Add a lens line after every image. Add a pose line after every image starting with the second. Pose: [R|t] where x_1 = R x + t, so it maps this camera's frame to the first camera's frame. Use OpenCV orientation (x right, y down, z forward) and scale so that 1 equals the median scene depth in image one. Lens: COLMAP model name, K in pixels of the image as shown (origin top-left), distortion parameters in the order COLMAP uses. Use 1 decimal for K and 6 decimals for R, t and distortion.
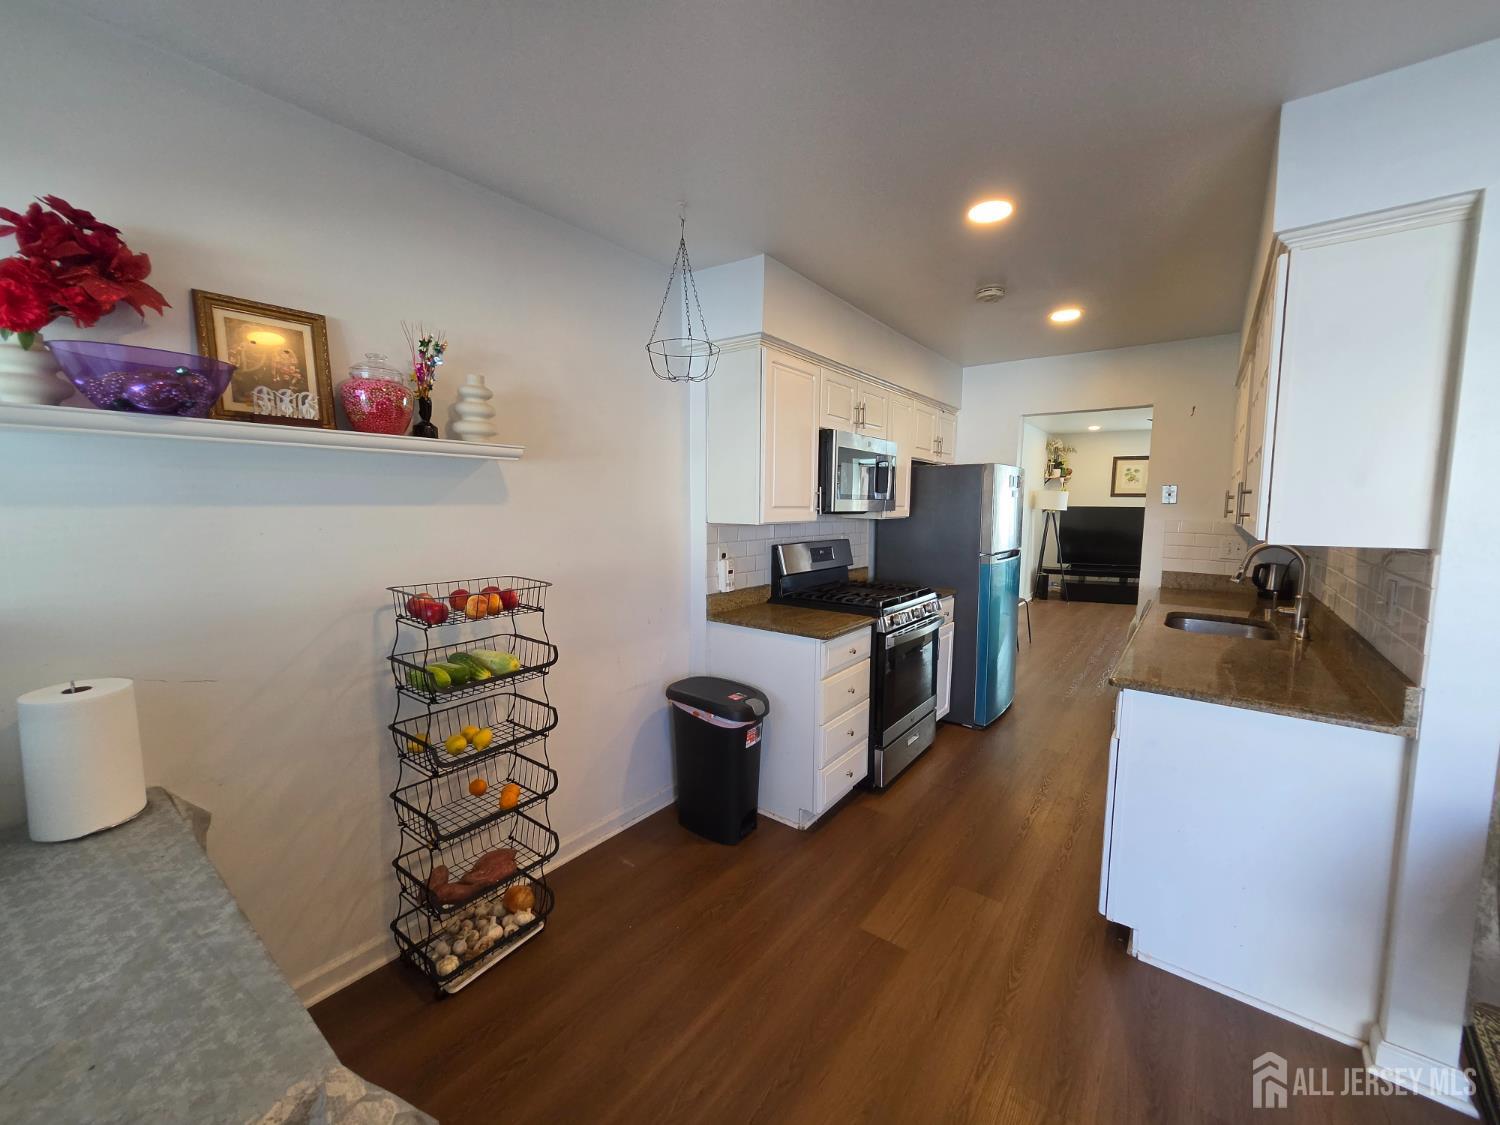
lens RADIAL K [[587.6, 0, 760.3], [0, 587.6, 562.1], [0, 0, 1]] dist [0.001085, -0.000108]
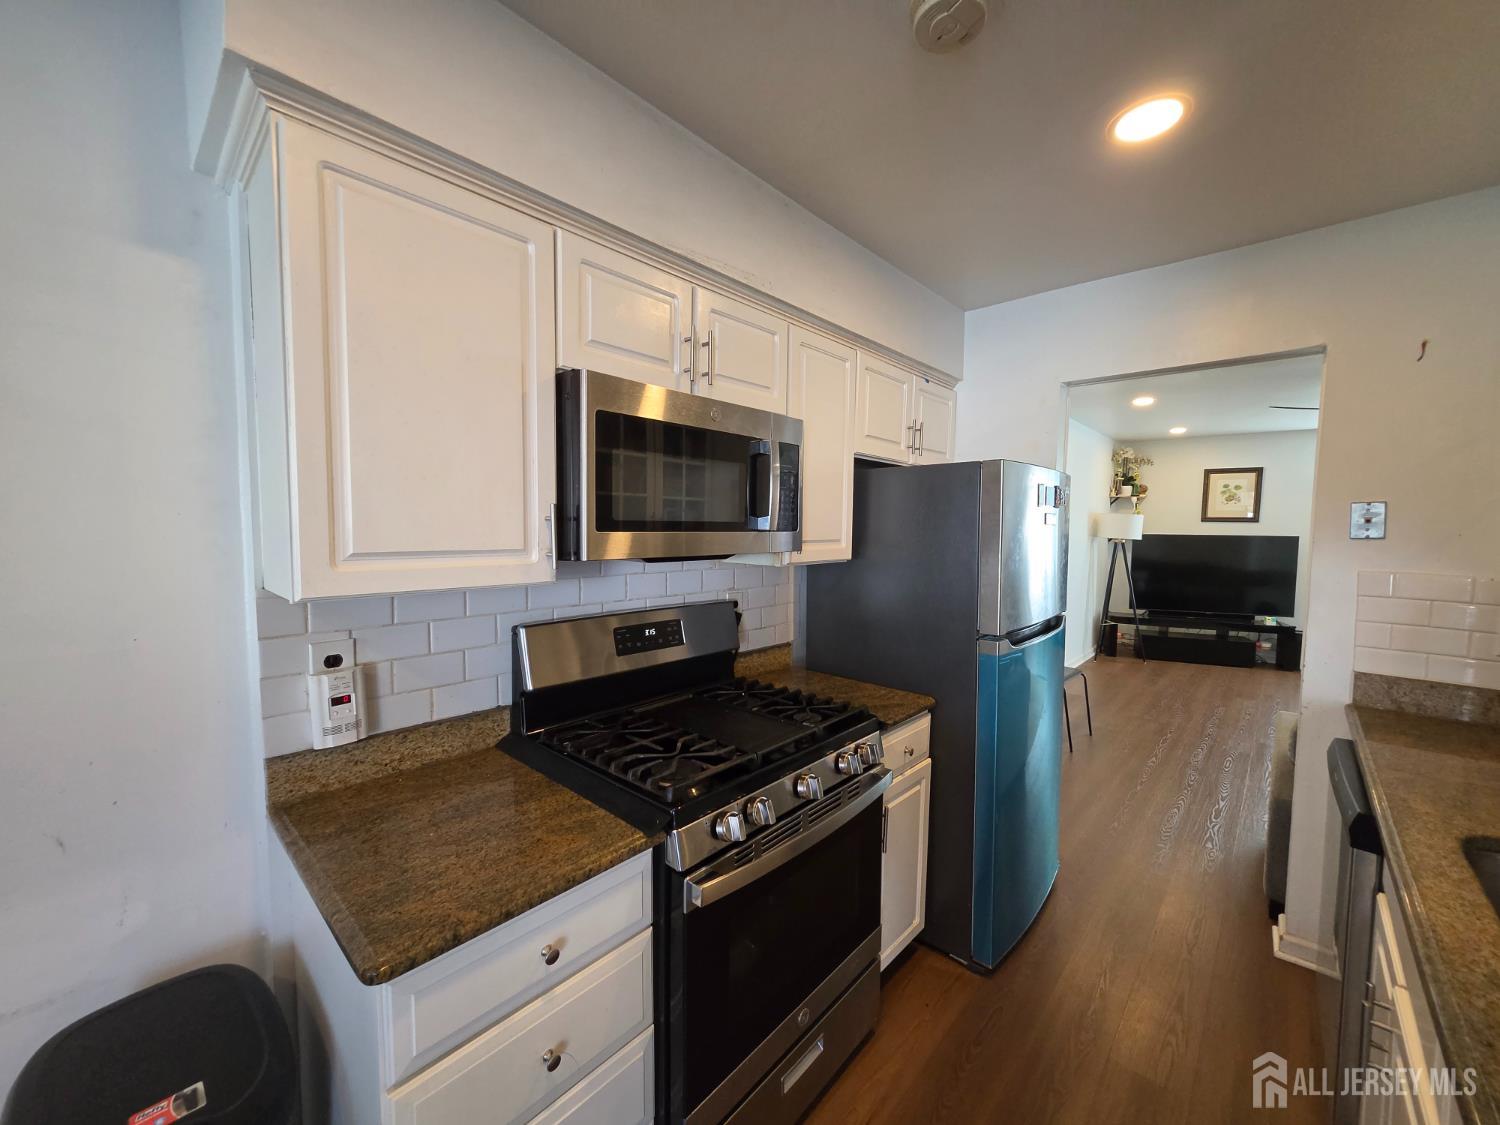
lens RADIAL K [[587.6, 0, 760.3], [0, 587.6, 562.1], [0, 0, 1]] dist [0.001085, -0.000108]
pose [[0.995942, 0.007133, -0.089715, 0.203903], [-0.010636, 0.999197, -0.038631, -0.049503], [0.089367, 0.039428, 0.995218, 0.413054]]
